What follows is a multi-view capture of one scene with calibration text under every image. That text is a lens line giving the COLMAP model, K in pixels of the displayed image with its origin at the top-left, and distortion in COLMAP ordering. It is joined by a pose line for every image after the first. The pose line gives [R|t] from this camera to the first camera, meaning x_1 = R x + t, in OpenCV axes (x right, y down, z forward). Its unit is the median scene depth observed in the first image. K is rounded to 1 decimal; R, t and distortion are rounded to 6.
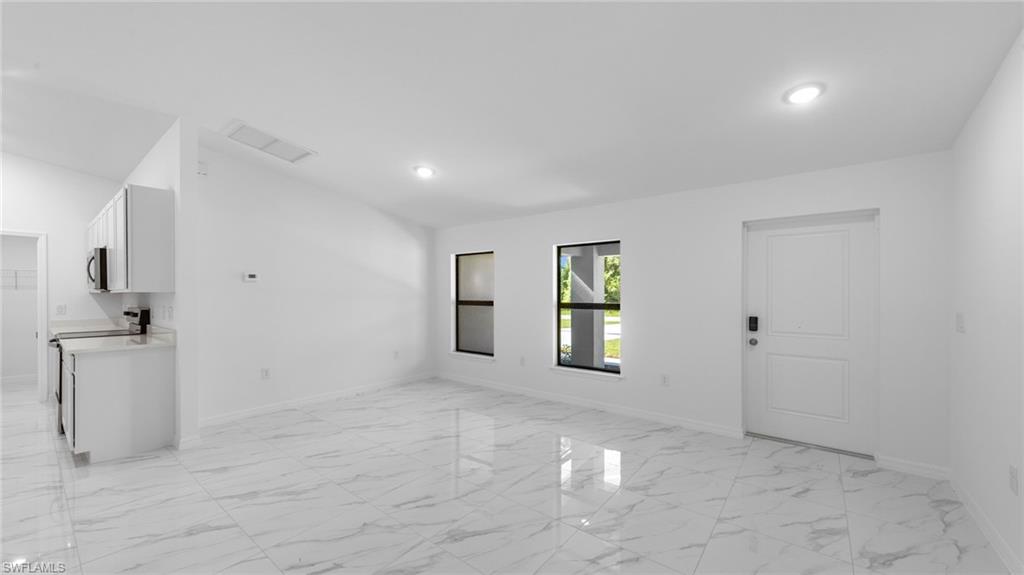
lens RADIAL K [[387.5, 0, 509.1], [0, 387.5, 293.5], [0, 0, 1]] dist [0.002307, -0.000669]
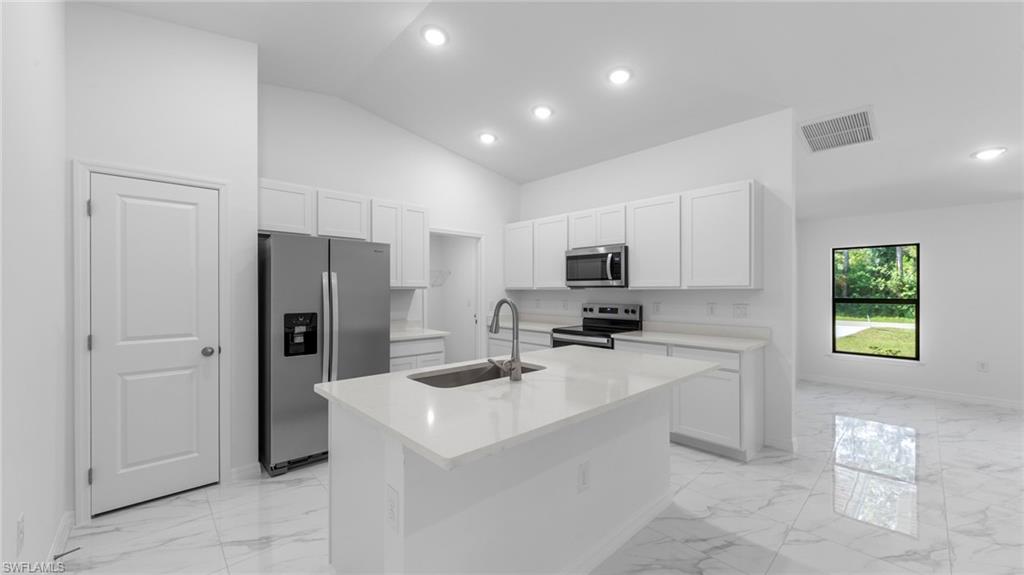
lens RADIAL K [[387.5, 0, 509.2], [0, 387.5, 292.0], [0, 0, 1]] dist [0.002307, -0.000669]
pose [[0.988841, 0.000332, -0.148978, -1.175629], [-0.000135, 0.999999, 0.001336, 0.003476], [0.148978, -0.001301, 0.988840, -0.053998]]
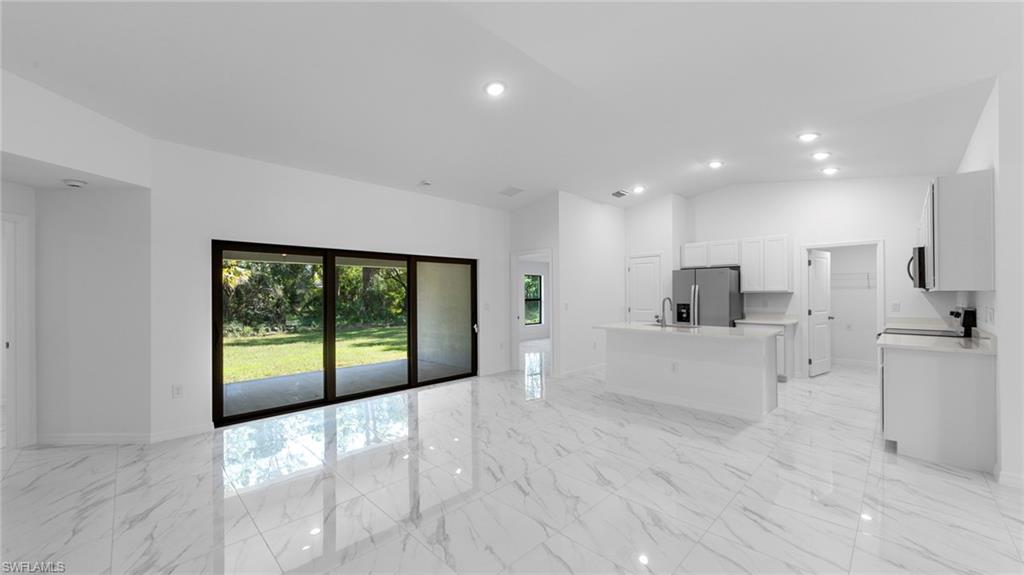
lens RADIAL K [[387.5, 0, 509.4], [0, 387.5, 293.1], [0, 0, 1]] dist [0.002307, -0.000669]
pose [[-0.117913, -0.002435, -0.993021, 0.071288], [0.004957, 0.999983, -0.003041, 0.000321], [0.993012, -0.005280, -0.117899, 0.061268]]
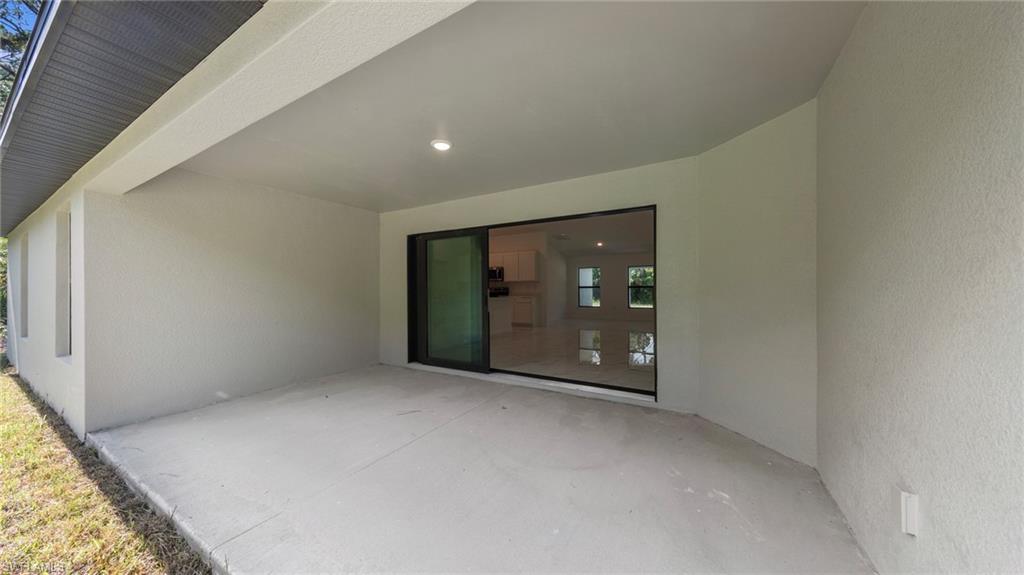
lens RADIAL K [[364.6, 0, 505.5], [0, 364.6, 288.9], [0, 0, 1]] dist [0.000001, -0.000002]
pose [[0.992018, 0.000466, 0.126092, -1.368040], [0.000491, 0.999971, -0.007557, 0.076998], [-0.126092, 0.007558, 0.991990, -1.871332]]
